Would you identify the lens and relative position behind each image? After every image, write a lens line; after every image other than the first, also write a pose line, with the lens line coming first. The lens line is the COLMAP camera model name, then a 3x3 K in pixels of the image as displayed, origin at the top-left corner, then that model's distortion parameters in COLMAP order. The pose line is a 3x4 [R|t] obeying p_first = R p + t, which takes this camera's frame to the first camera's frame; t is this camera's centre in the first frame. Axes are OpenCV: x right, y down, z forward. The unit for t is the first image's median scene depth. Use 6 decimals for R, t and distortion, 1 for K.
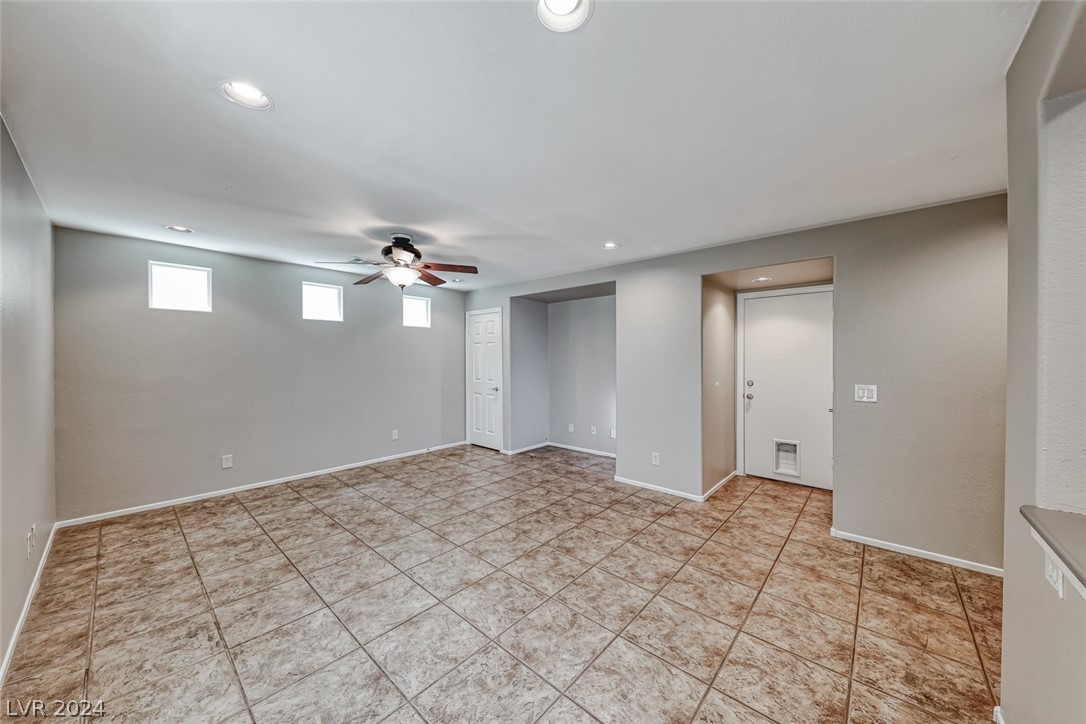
lens RADIAL K [[377.0, 0, 543.0], [0, 377.0, 362.0], [0, 0, 1]] dist [0.015055, -0.007919]
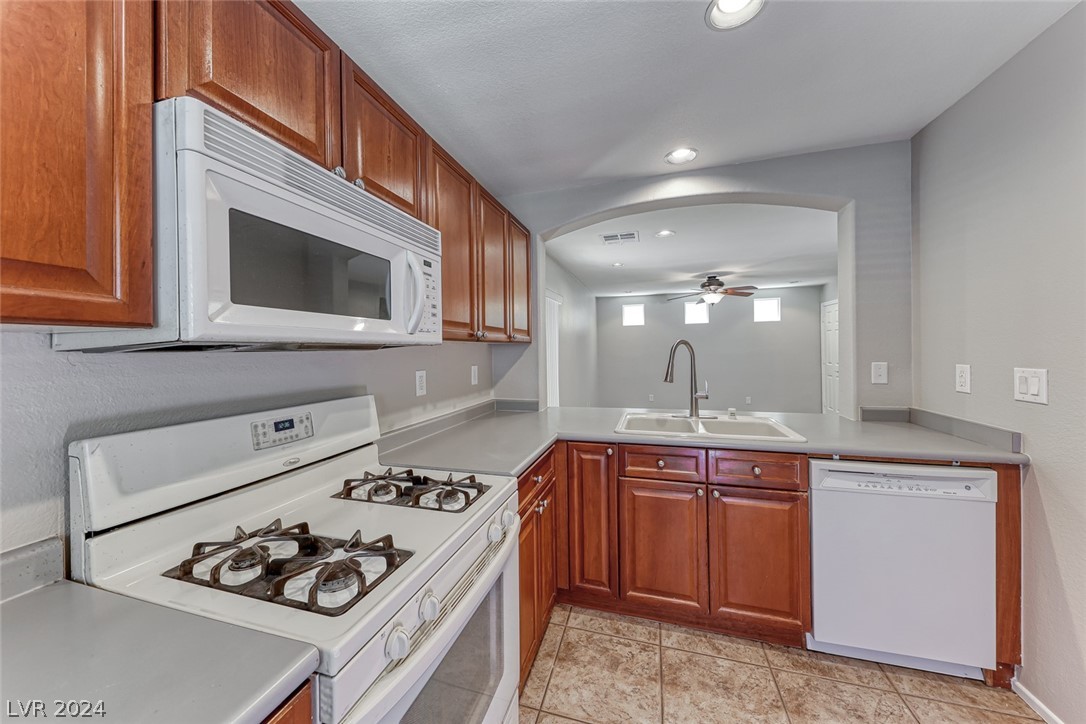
lens RADIAL K [[375.4, 0, 542.1], [0, 375.4, 351.6], [0, 0, 1]] dist [0.015363, -0.000026]
pose [[0.429822, -0.002713, -0.902910, 0.826700], [0.004284, 0.999990, -0.000966, 0.015310], [0.902904, -0.003453, 0.429829, -0.433758]]
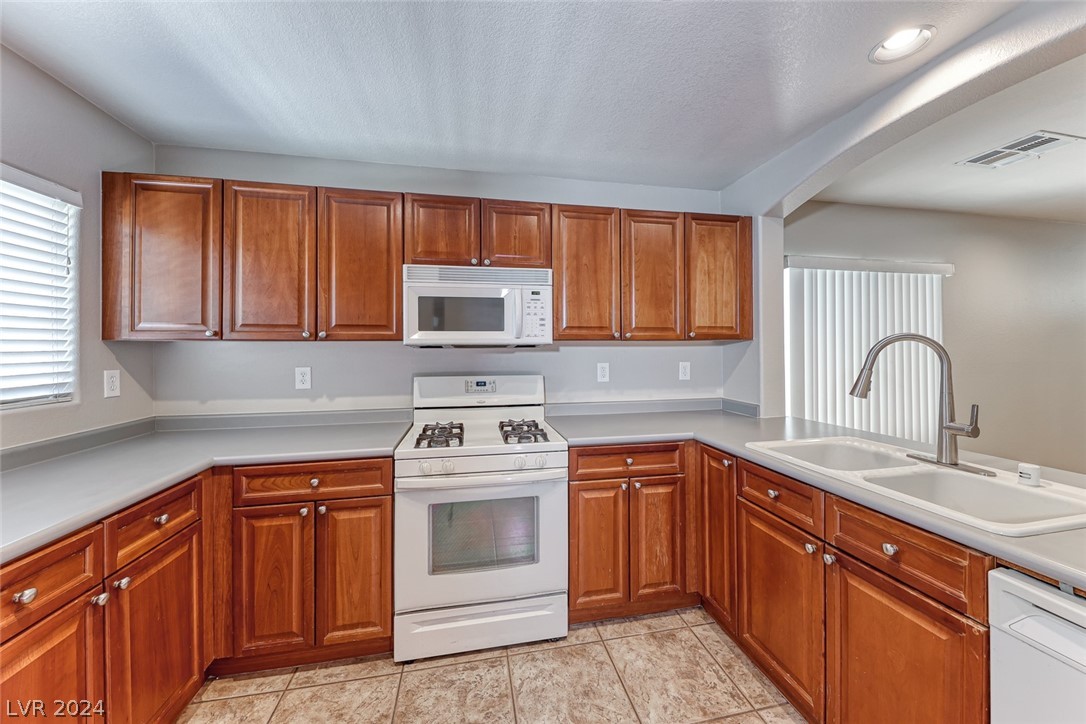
lens RADIAL K [[381.2, 0, 540.6], [0, 381.2, 346.0], [0, 0, 1]] dist [-0.000630, -0.000219]
pose [[-0.604770, -0.004038, -0.796390, 0.911821], [-0.003332, 0.999991, -0.002540, 0.011605], [0.796393, 0.001117, -0.604778, -0.005973]]
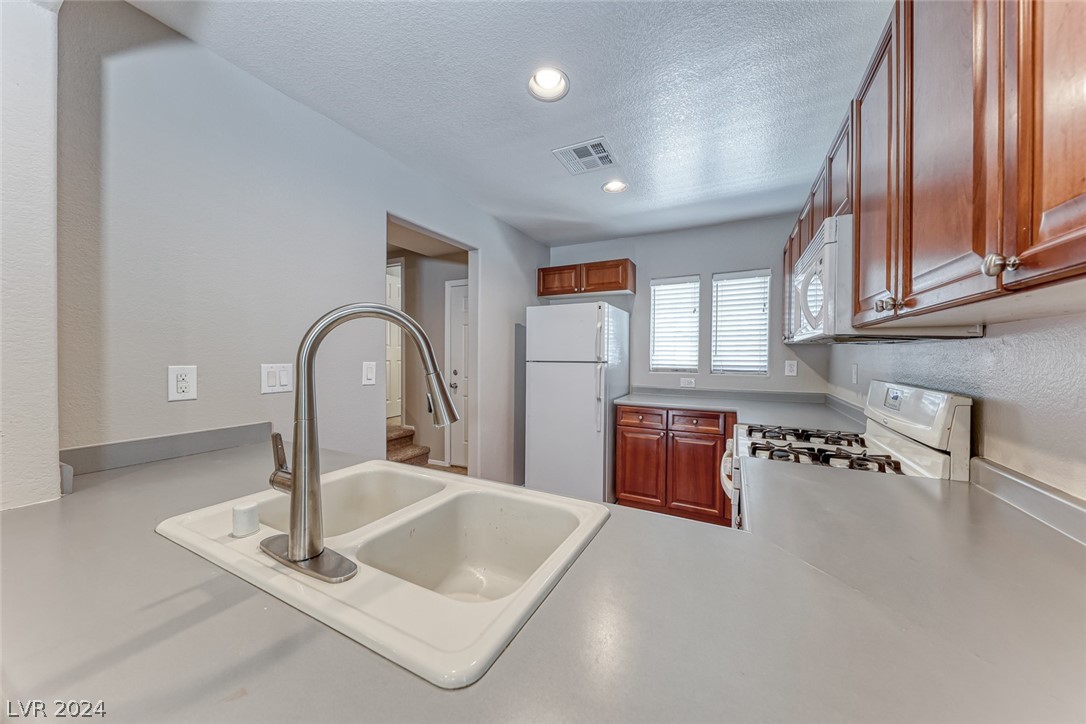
lens RADIAL K [[373.8, 0, 542.2], [0, 373.8, 356.5], [0, 0, 1]] dist [0.012660, -0.007549]
pose [[-0.253965, -0.008665, 0.967174, 0.121223], [0.003965, 0.999942, 0.010000, 0.023649], [-0.967205, 0.006374, -0.253916, 0.020542]]
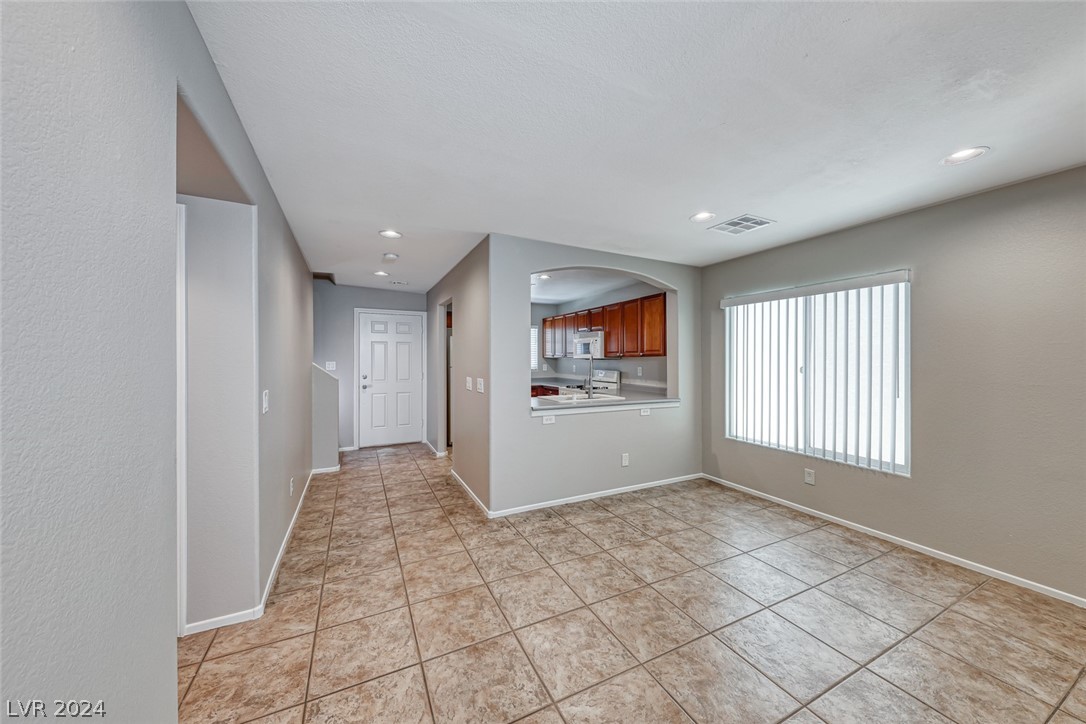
lens RADIAL K [[375.2, 0, 542.3], [0, 375.2, 360.0], [0, 0, 1]] dist [0.015755, -0.007338]
pose [[-0.926372, -0.002049, 0.376604, 0.033714], [0.002902, 0.999917, 0.012578, -0.008316], [-0.376599, 0.012745, -0.926289, 1.256153]]
